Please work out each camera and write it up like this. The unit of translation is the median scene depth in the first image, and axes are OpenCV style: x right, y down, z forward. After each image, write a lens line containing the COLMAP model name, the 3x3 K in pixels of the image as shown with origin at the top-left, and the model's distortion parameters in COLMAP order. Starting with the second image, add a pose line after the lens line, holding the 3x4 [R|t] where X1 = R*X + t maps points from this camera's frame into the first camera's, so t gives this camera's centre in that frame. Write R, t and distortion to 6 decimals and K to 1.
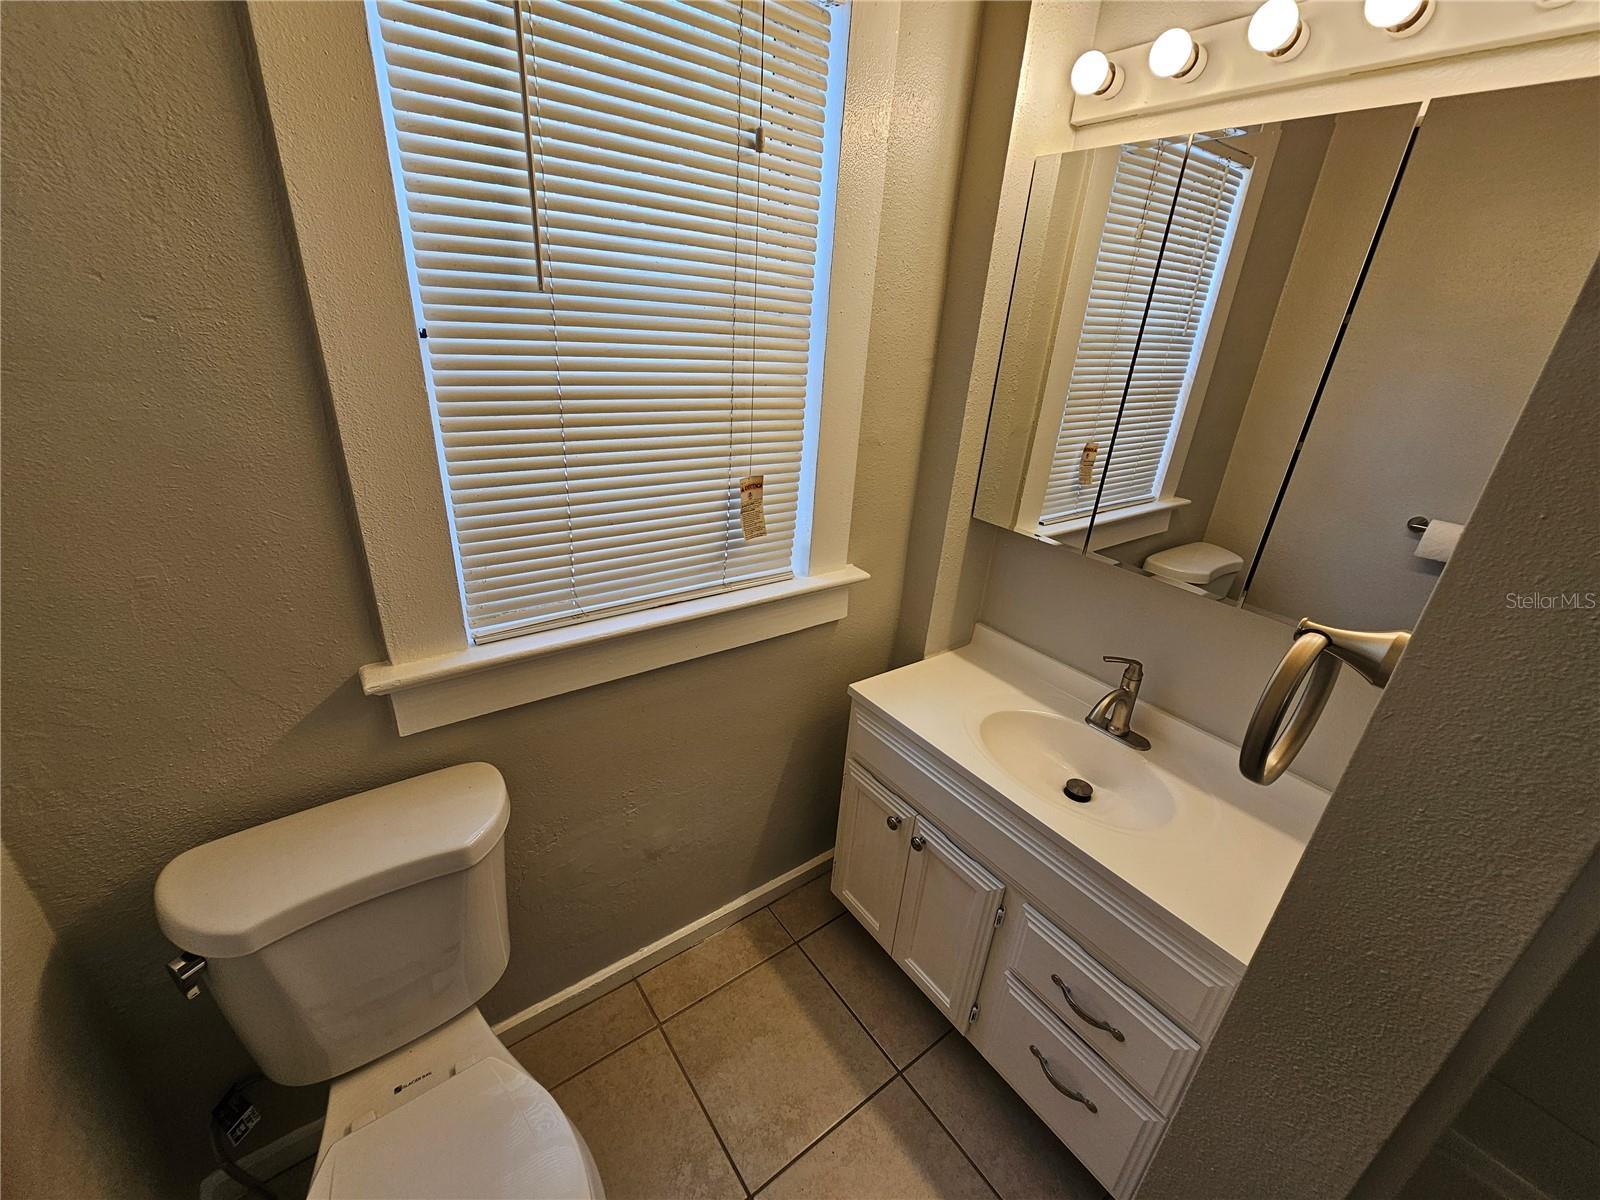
lens RADIAL K [[656.7, 0, 799.2], [0, 656.7, 602.1], [0, 0, 1]] dist [-0.003460, 0.002451]
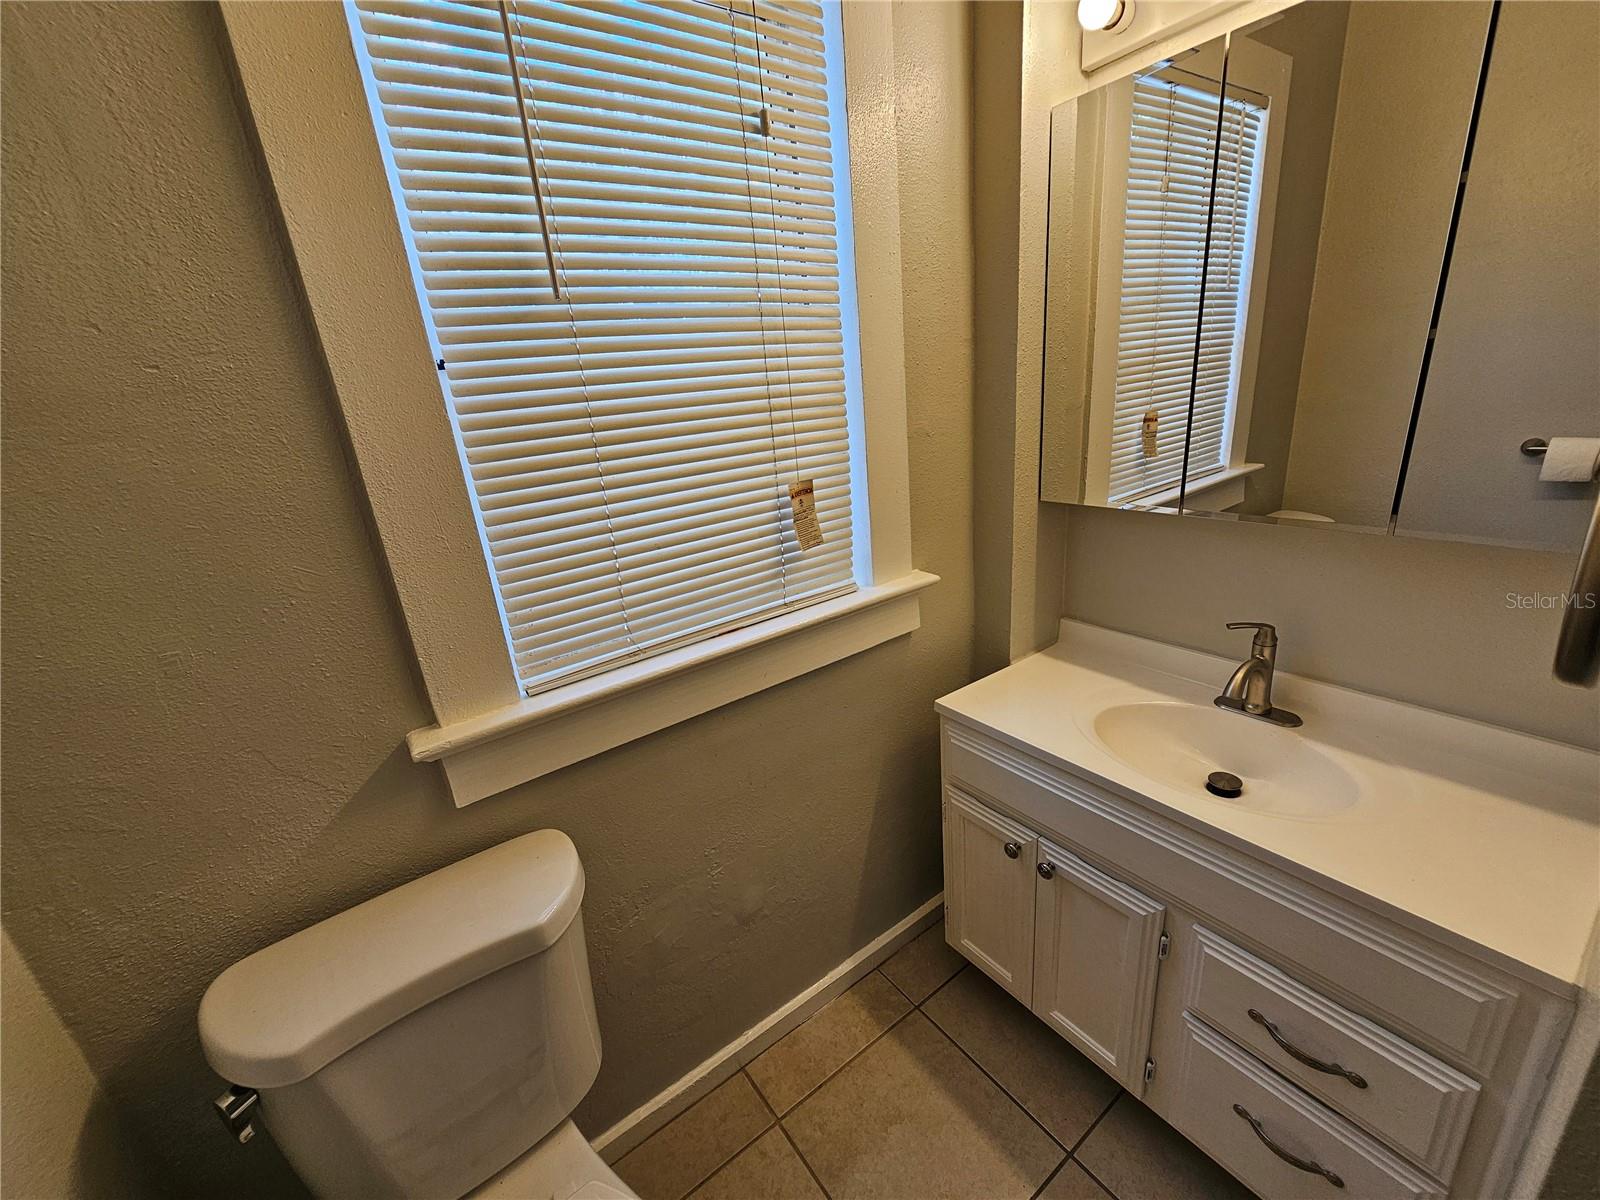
lens RADIAL K [[656.7, 0, 800.9], [0, 656.7, 598.7], [0, 0, 1]] dist [-0.003460, 0.002451]
pose [[0.988043, -0.142647, -0.058506, -0.044615], [0.136702, 0.986006, -0.095419, 0.064332], [0.071299, 0.086280, 0.993716, 0.103811]]
